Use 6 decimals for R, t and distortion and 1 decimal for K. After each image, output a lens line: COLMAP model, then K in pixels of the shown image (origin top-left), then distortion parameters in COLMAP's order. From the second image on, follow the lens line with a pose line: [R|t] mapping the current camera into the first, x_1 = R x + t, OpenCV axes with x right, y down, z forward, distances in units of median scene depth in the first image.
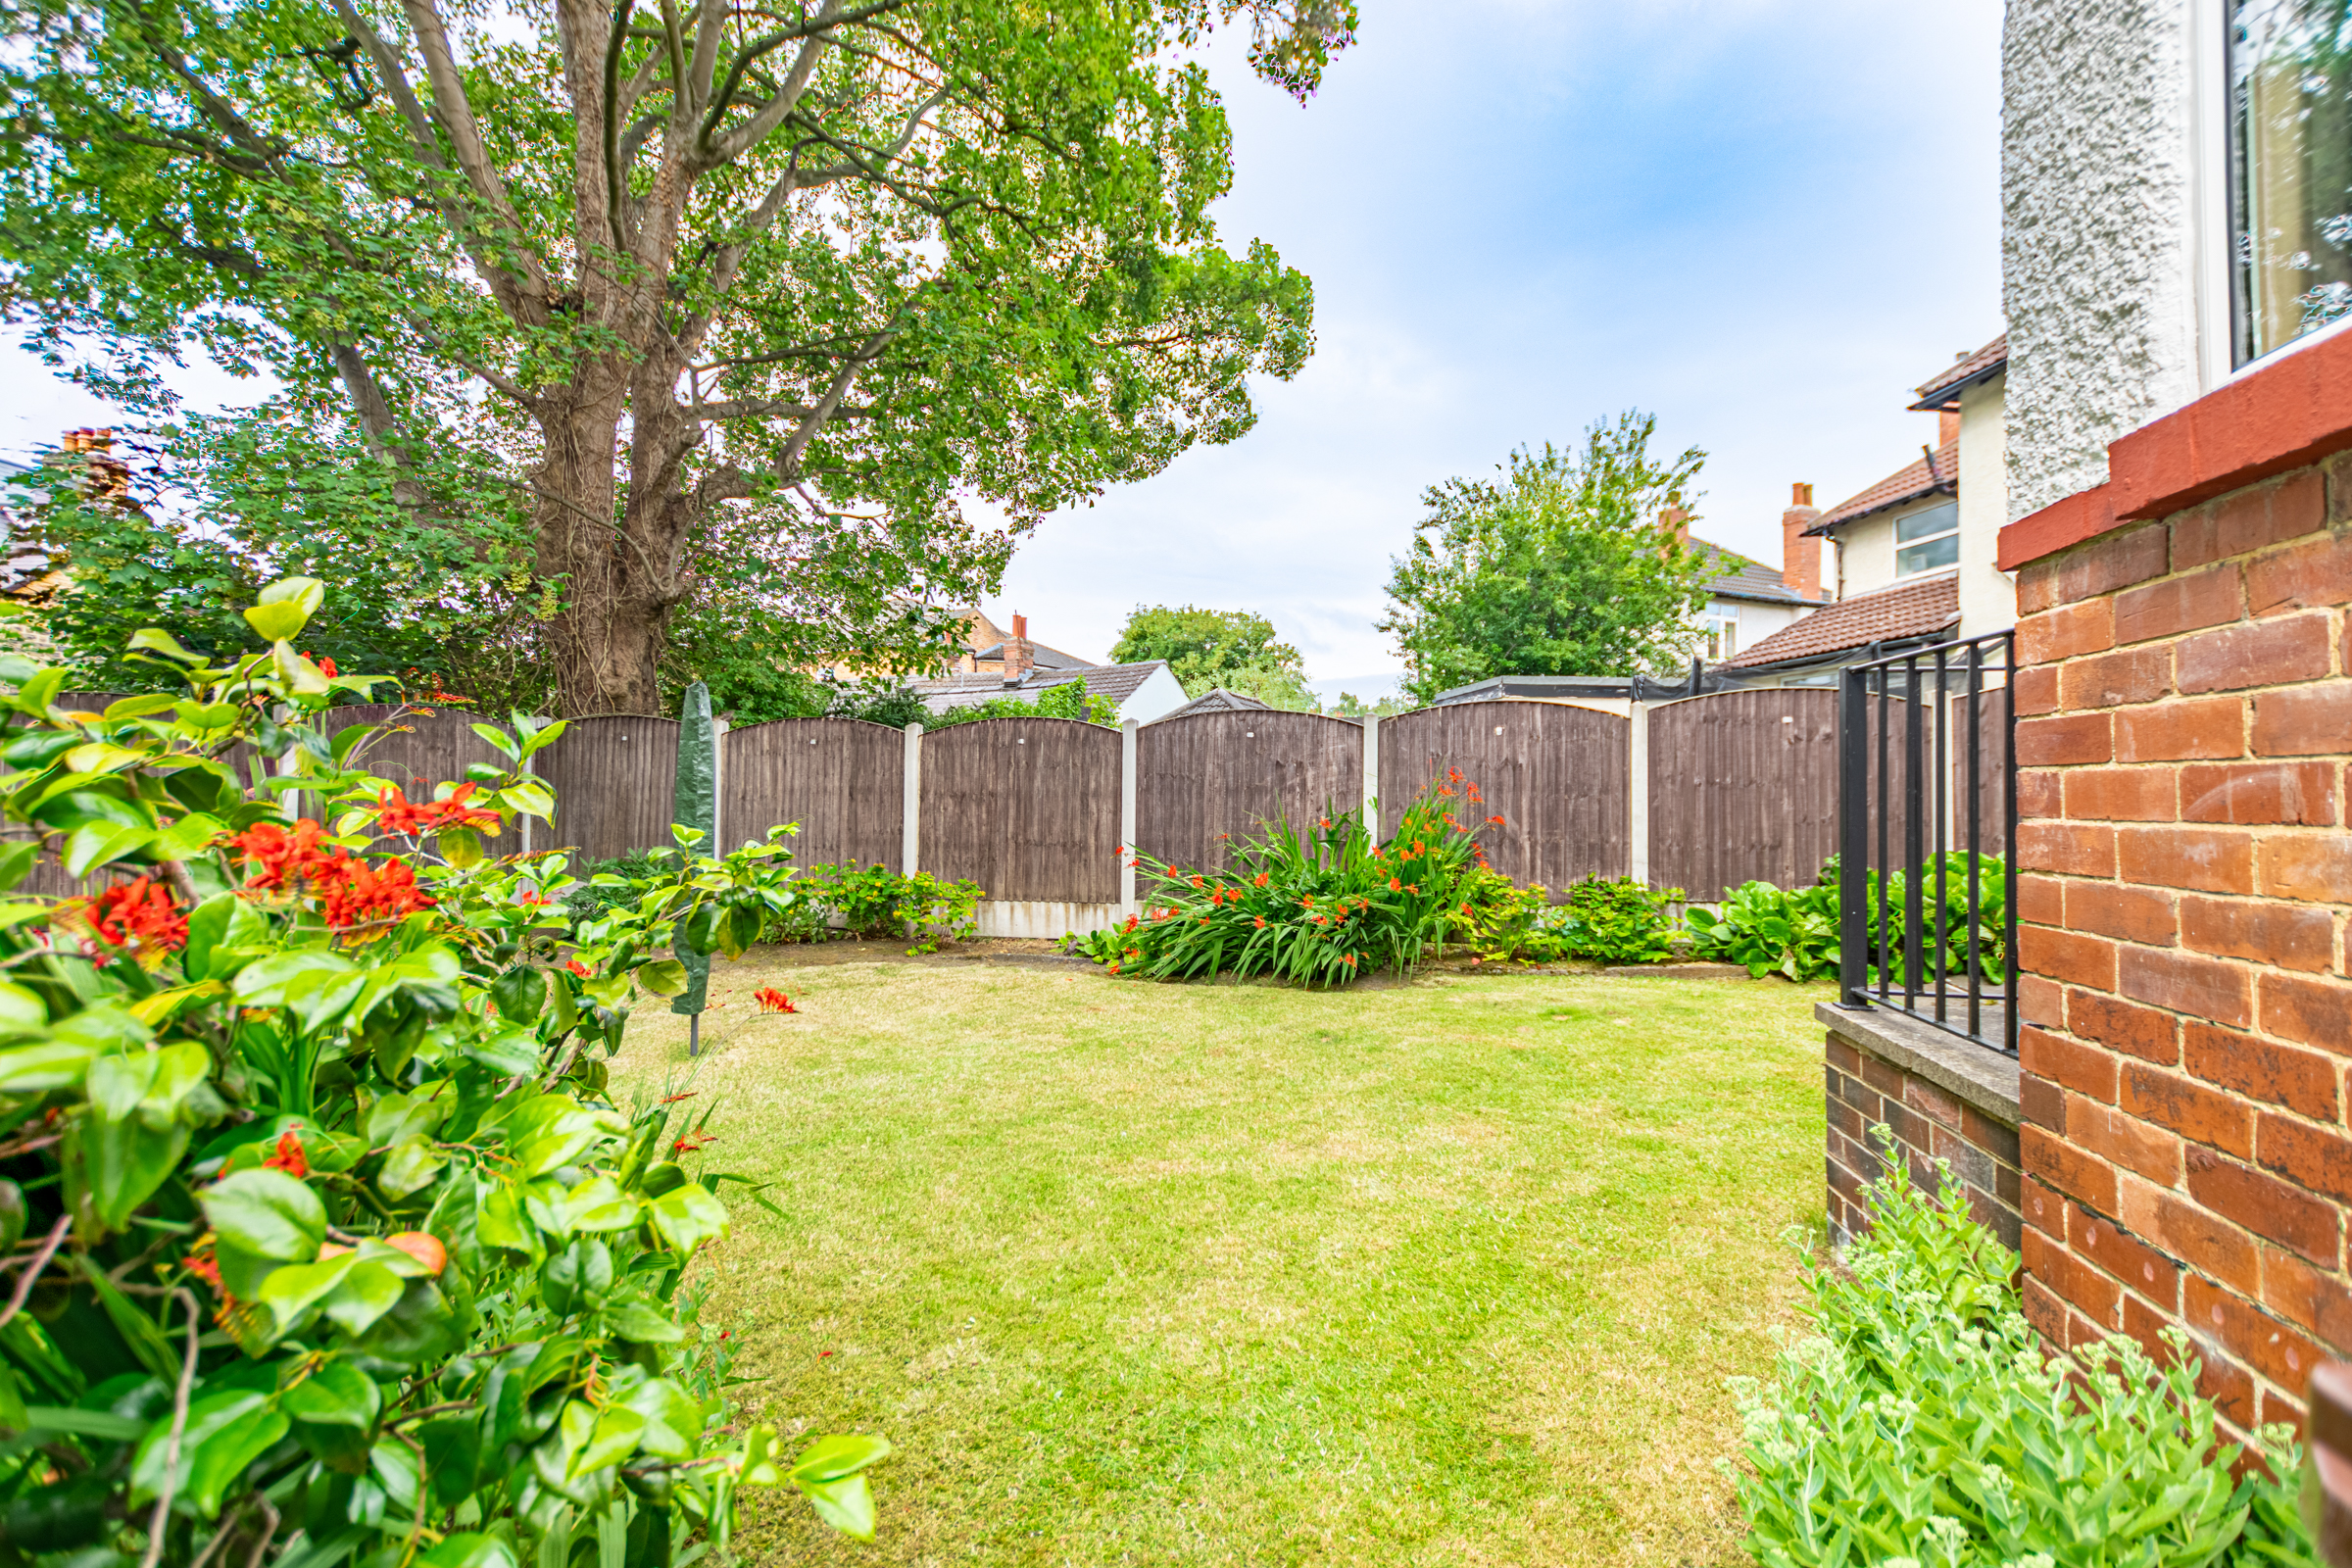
lens RADIAL K [[1023.9, 0, 1171.8], [0, 1023.9, 785.3], [0, 0, 1]] dist [0.007412, -0.001491]
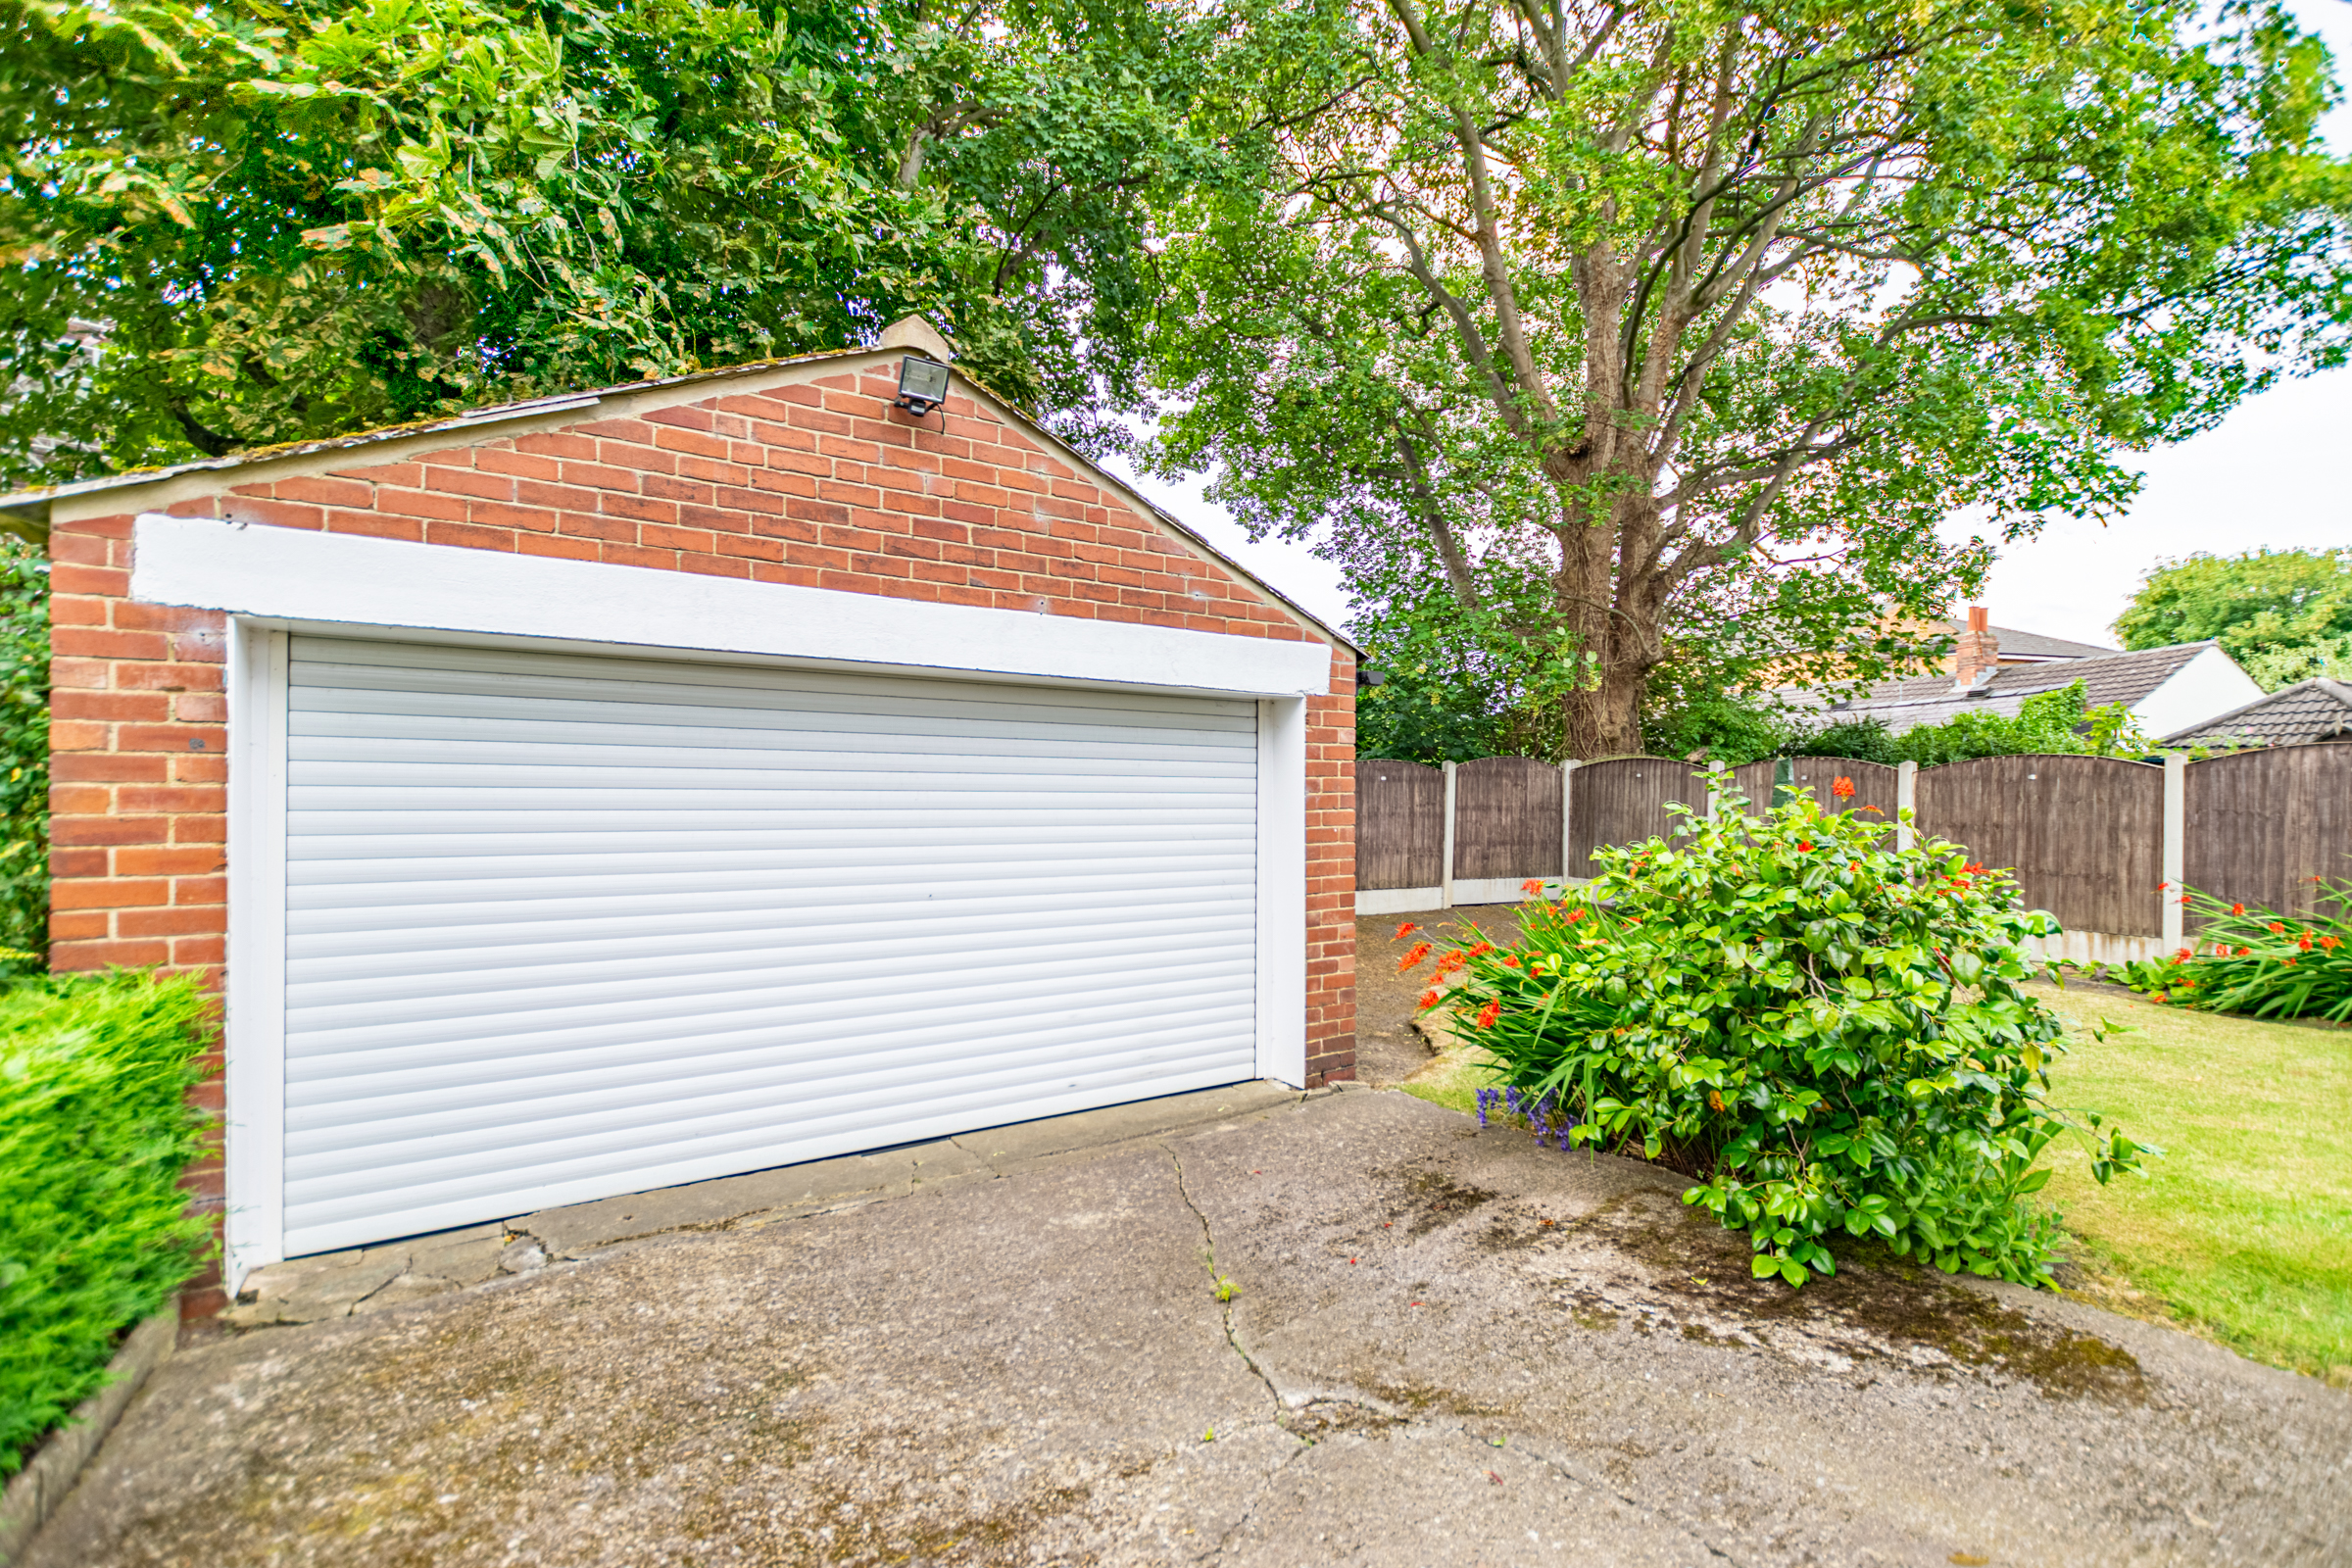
lens RADIAL K [[1023.9, 0, 1179.7], [0, 1023.9, 796.3], [0, 0, 1]] dist [0.007412, -0.001491]
pose [[0.704139, 0.012892, -0.709945, -0.009363], [-0.004949, 0.999900, 0.013249, -0.024479], [0.710045, -0.005816, 0.704132, -0.292802]]
